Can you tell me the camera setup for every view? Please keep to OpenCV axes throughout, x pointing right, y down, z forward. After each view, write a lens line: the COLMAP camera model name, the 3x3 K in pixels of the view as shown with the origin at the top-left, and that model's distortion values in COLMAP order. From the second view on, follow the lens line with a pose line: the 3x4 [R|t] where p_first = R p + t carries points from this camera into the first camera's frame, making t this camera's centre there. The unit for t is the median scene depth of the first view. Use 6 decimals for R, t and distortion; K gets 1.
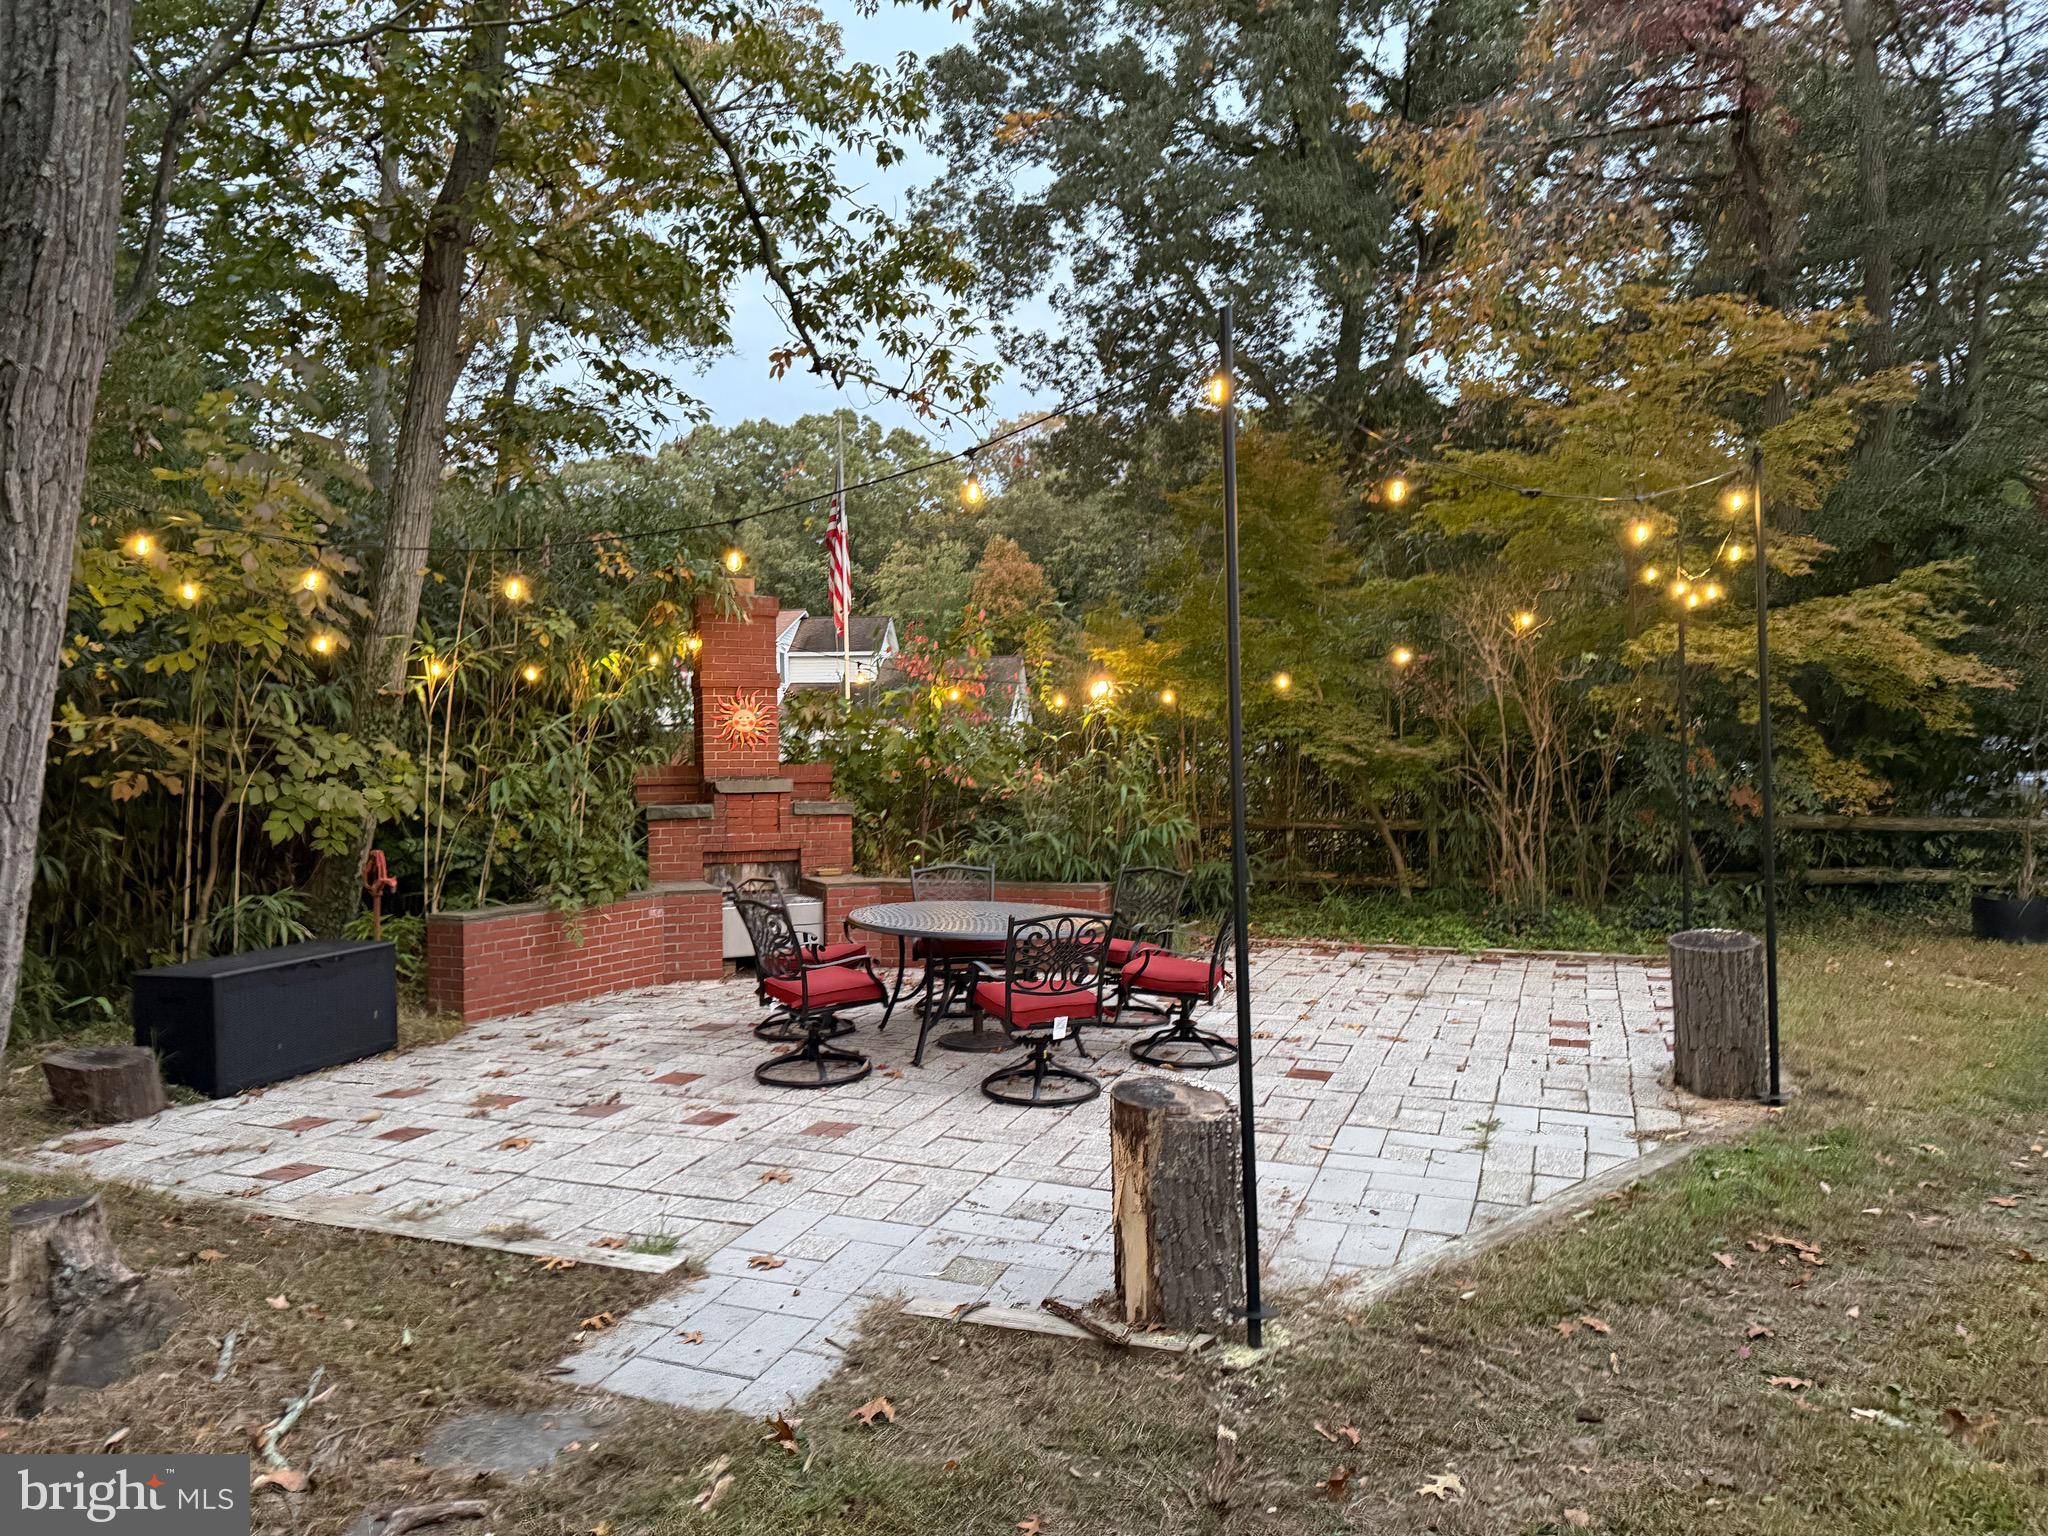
lens RADIAL K [[1558.6, 0, 1024.1], [0, 1558.6, 770.1], [0, 0, 1]] dist [0.012200, -0.007164]
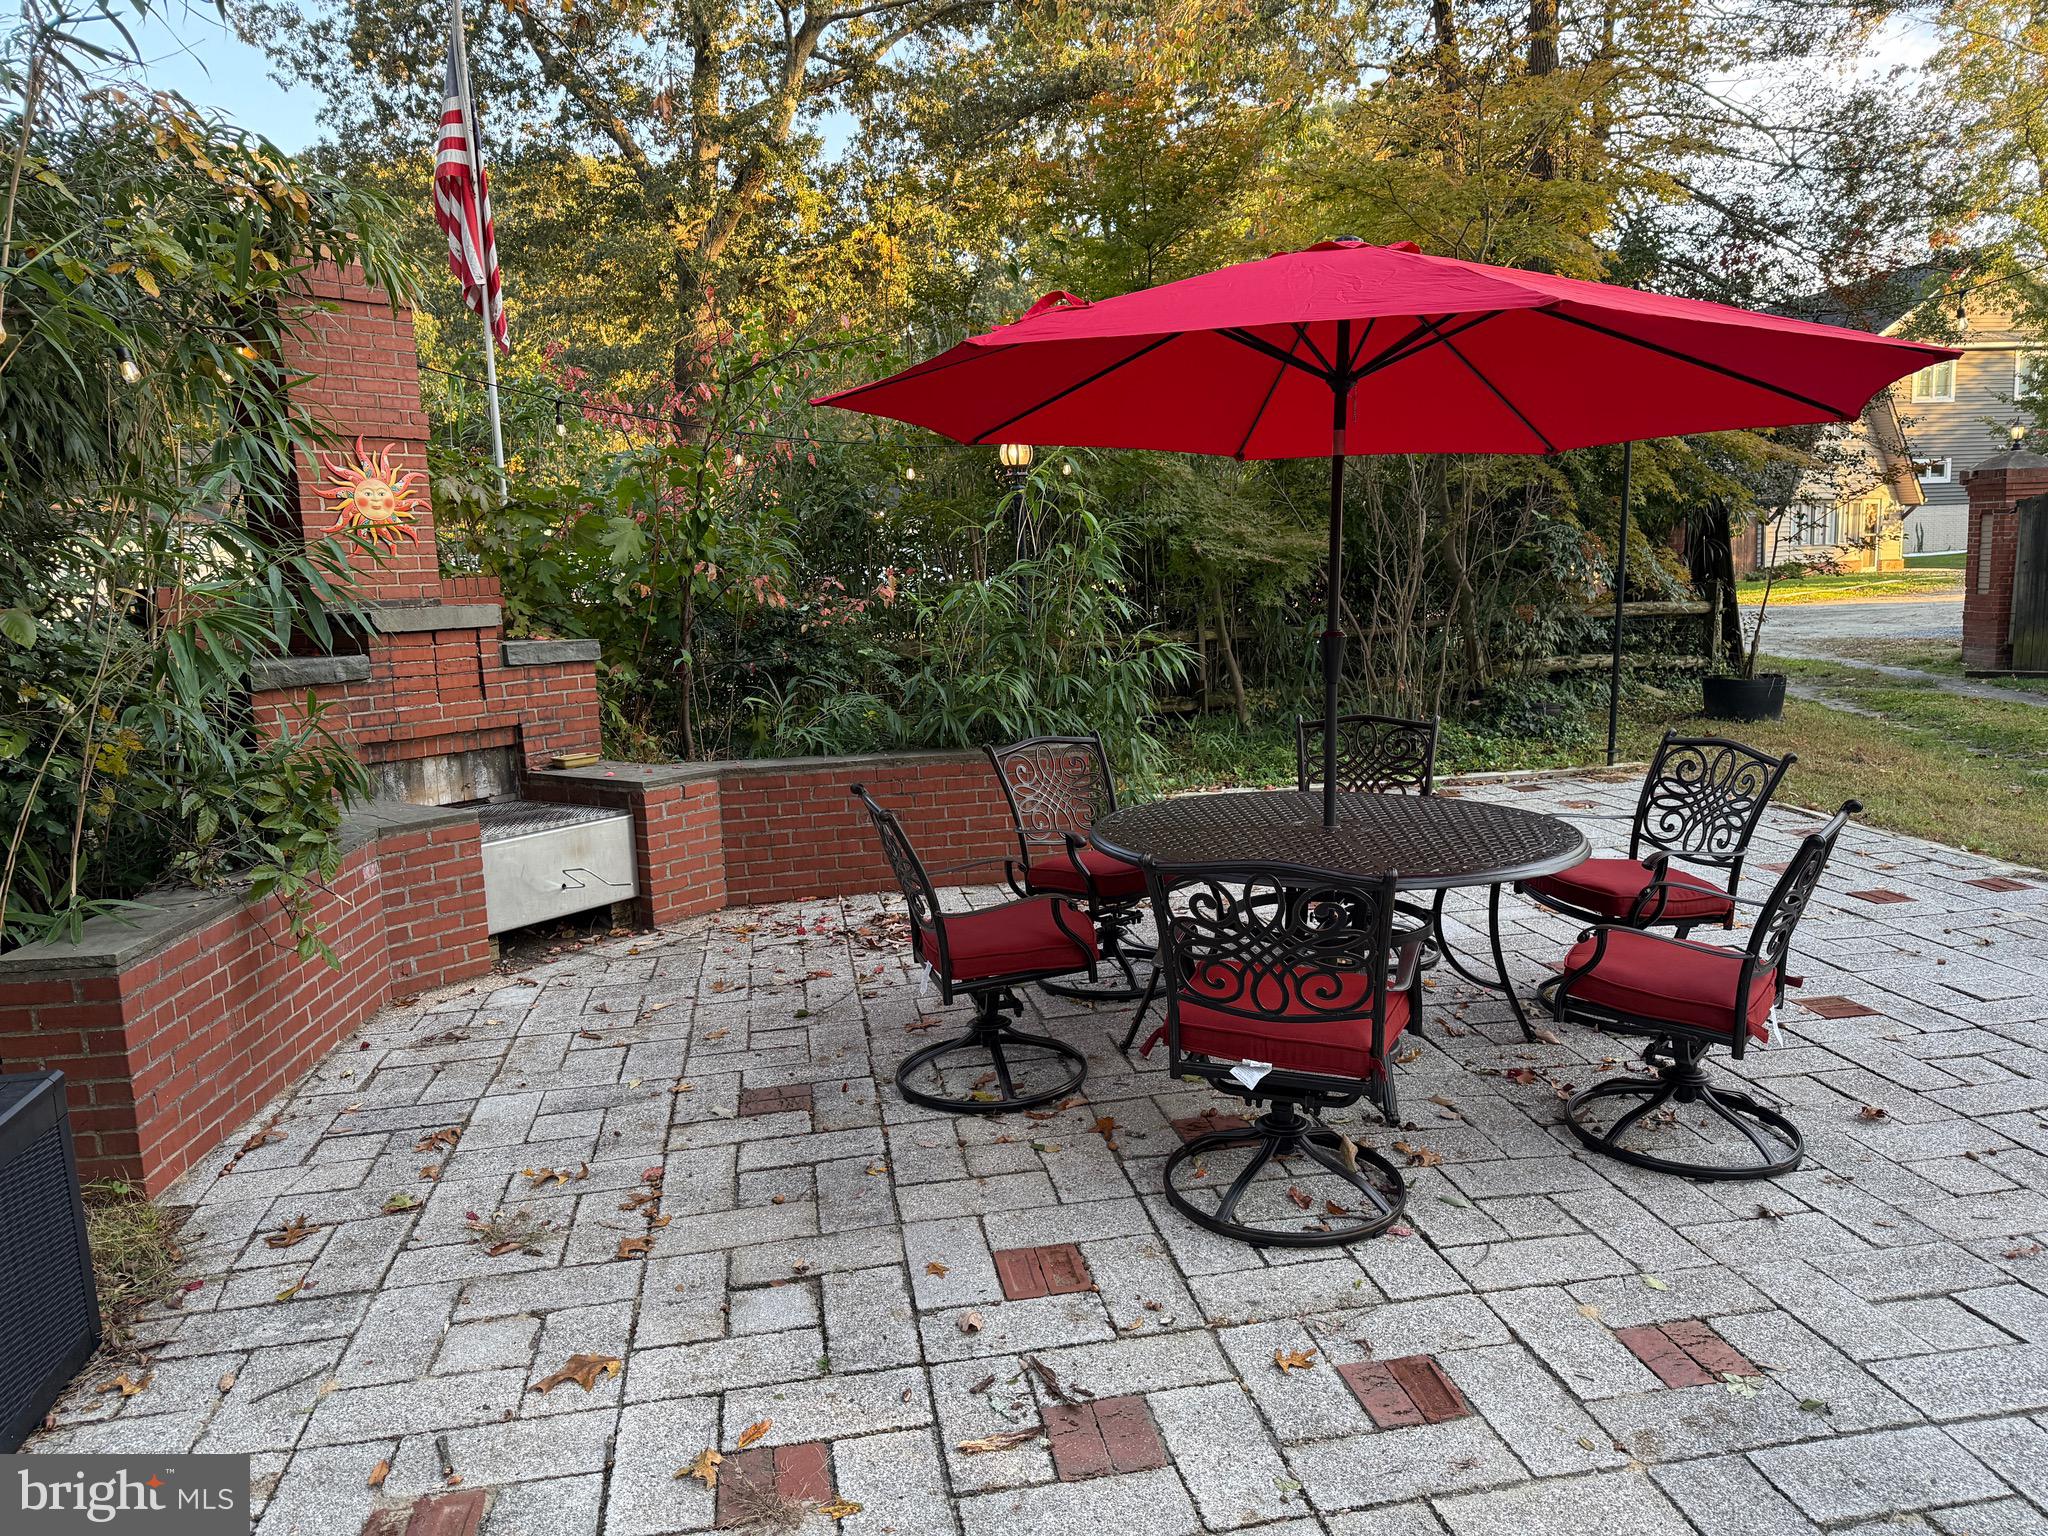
lens RADIAL K [[1558.6, 0, 1032.6], [0, 1558.6, 761.6], [0, 0, 1]] dist [0.012200, -0.007164]
pose [[0.857753, -0.087198, 0.506612, -0.253310], [0.029679, 0.992265, 0.120539, 0.000111], [-0.513204, -0.088357, 0.853706, 0.374429]]
